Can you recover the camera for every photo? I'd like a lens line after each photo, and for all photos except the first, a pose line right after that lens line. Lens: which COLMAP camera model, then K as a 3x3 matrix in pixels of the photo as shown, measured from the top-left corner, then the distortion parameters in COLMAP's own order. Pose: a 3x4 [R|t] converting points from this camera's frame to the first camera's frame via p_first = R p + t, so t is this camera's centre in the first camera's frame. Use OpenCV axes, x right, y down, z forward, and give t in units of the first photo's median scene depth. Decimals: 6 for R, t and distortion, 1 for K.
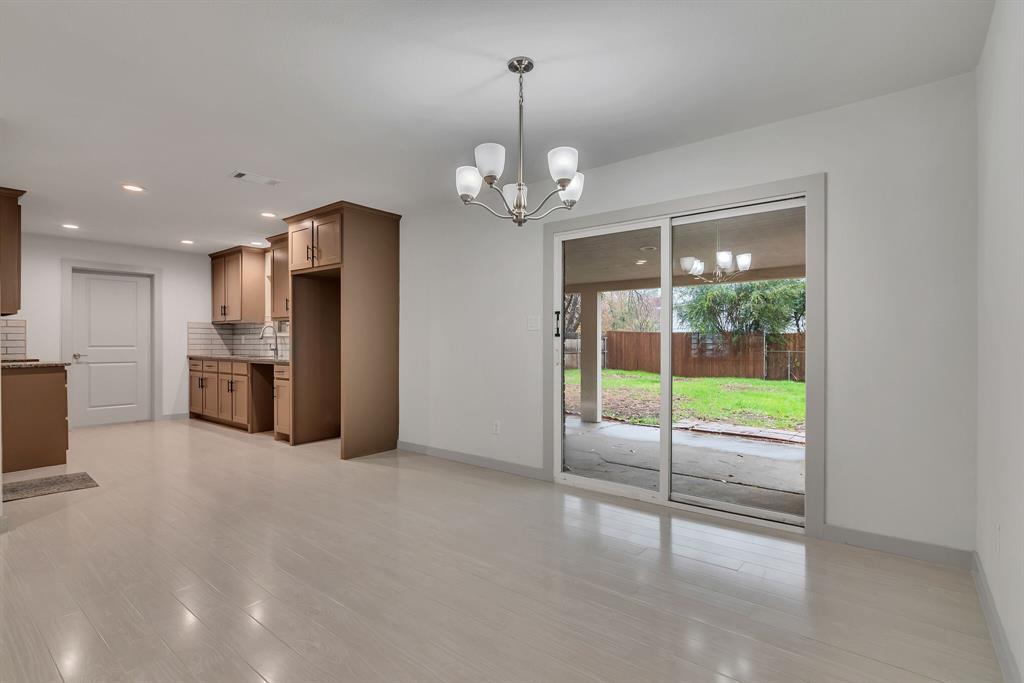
lens RADIAL K [[494.7, 0, 512.0], [0, 494.7, 341.5], [0, 0, 1]] dist [0.001277, 0.000158]
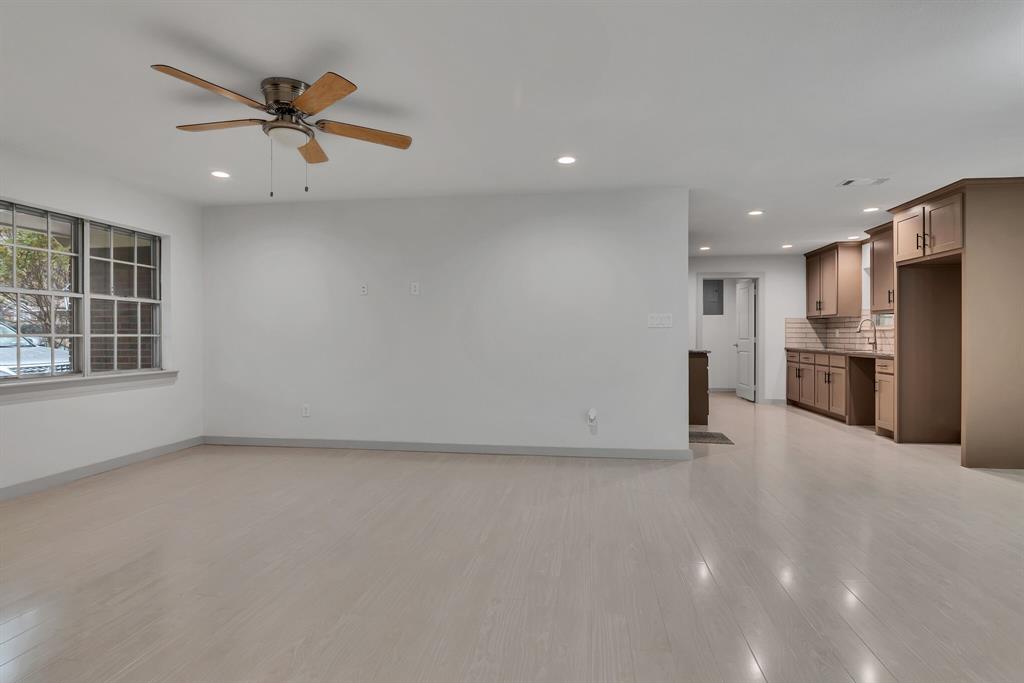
lens RADIAL K [[521.1, 0, 511.4], [0, 521.1, 337.4], [0, 0, 1]] dist [0.000457, -0.000743]
pose [[0.515245, 0.002994, -0.857037, 0.036208], [0.001028, 0.999991, 0.004112, -0.000406], [0.857042, -0.003000, 0.515238, -0.156267]]
